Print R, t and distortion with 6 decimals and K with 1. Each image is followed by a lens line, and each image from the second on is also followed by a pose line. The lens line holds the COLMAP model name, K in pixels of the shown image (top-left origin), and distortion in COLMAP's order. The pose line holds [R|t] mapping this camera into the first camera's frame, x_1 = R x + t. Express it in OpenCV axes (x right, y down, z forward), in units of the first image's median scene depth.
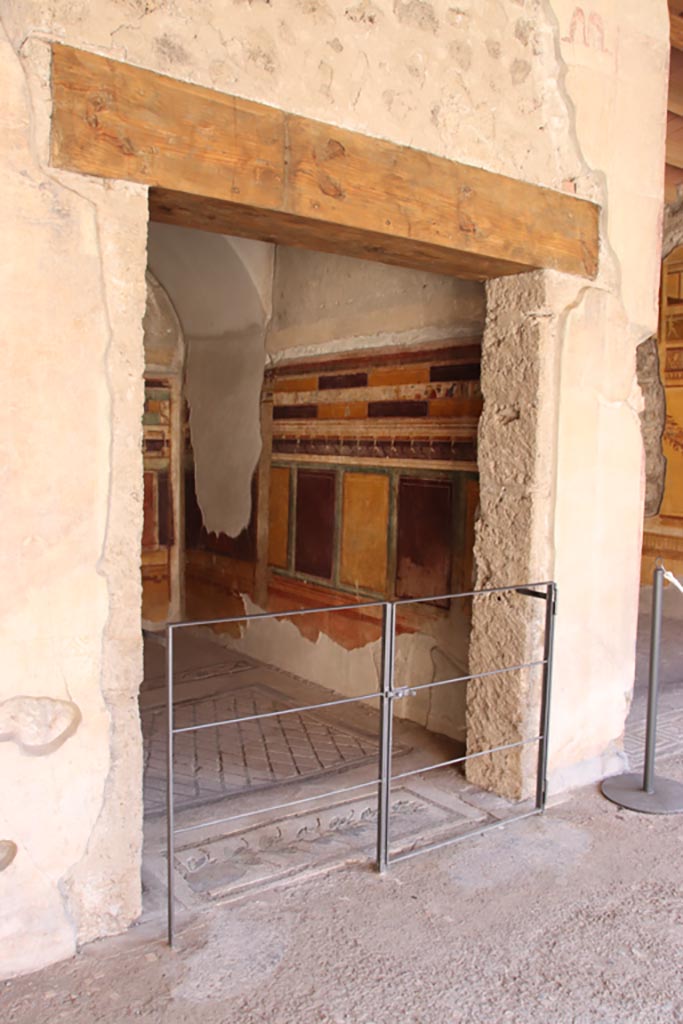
lens RADIAL K [[847.7, 0, 341.5], [0, 847.7, 512.0], [0, 0, 1]] dist [-0.159760, 0.162531]
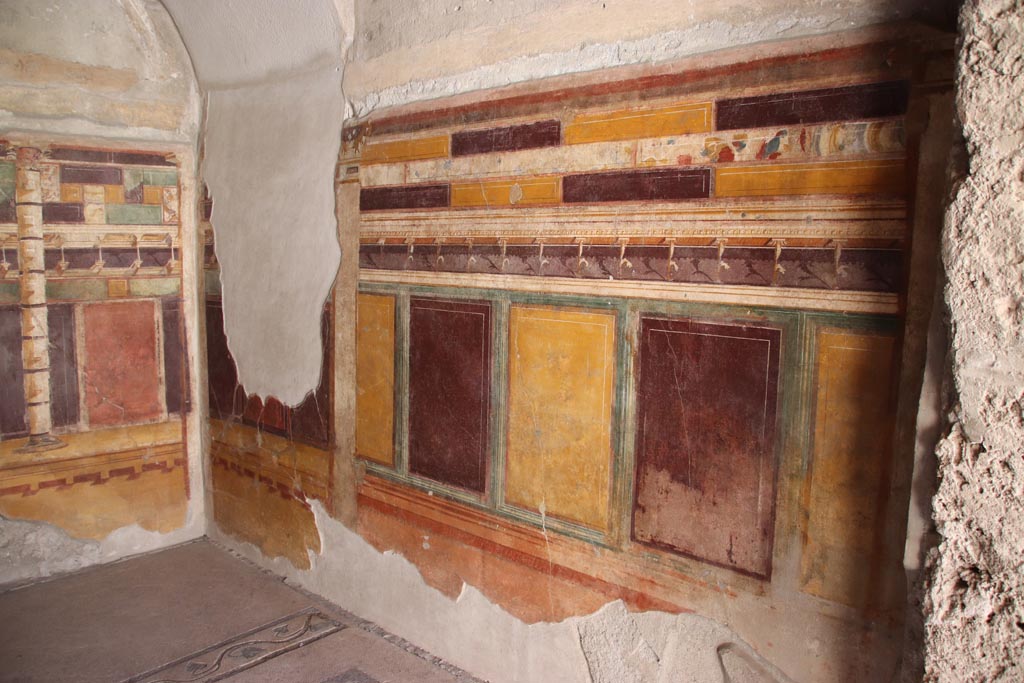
lens RADIAL K [[847.7, 0, 512.0], [0, 847.7, 341.5], [0, 0, 1]] dist [-0.159760, 0.162531]
pose [[0.984400, -0.024560, 0.174225, -0.088879], [0.019696, 0.999368, 0.029594, -0.037893], [-0.174841, -0.025701, 0.984261, 0.443483]]
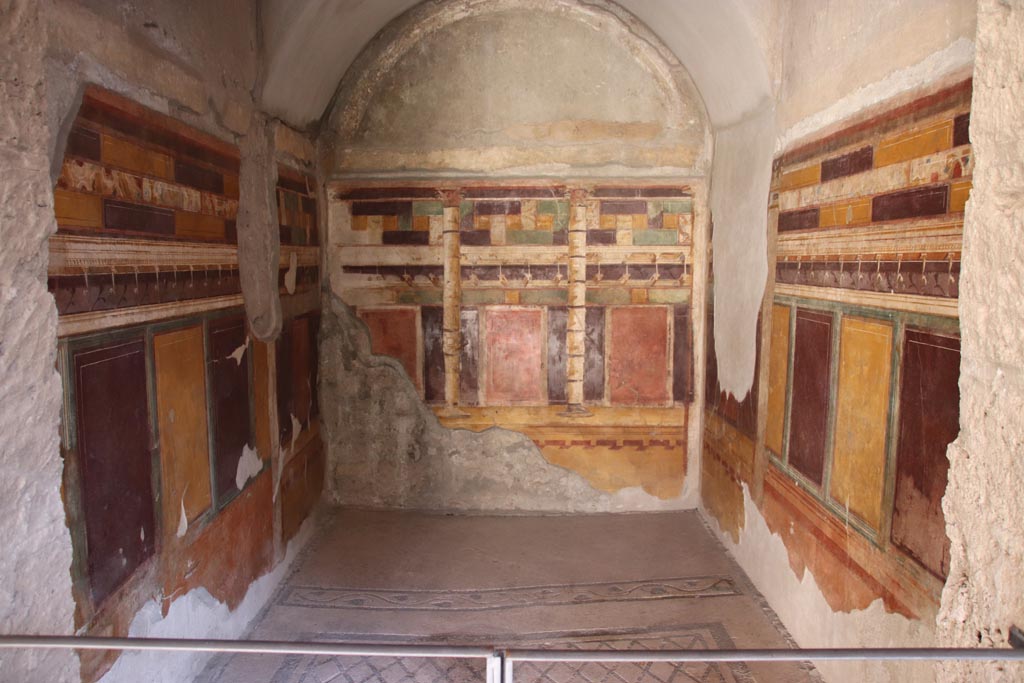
lens RADIAL K [[862.7, 0, 512.0], [0, 862.7, 341.5], [0, 0, 1]] dist [-0.146189, 0.156252]
pose [[0.809596, 0.039952, -0.585627, 0.160471], [-0.039279, 0.999132, 0.013861, -0.026767], [0.585672, 0.011781, 0.810462, 0.361286]]
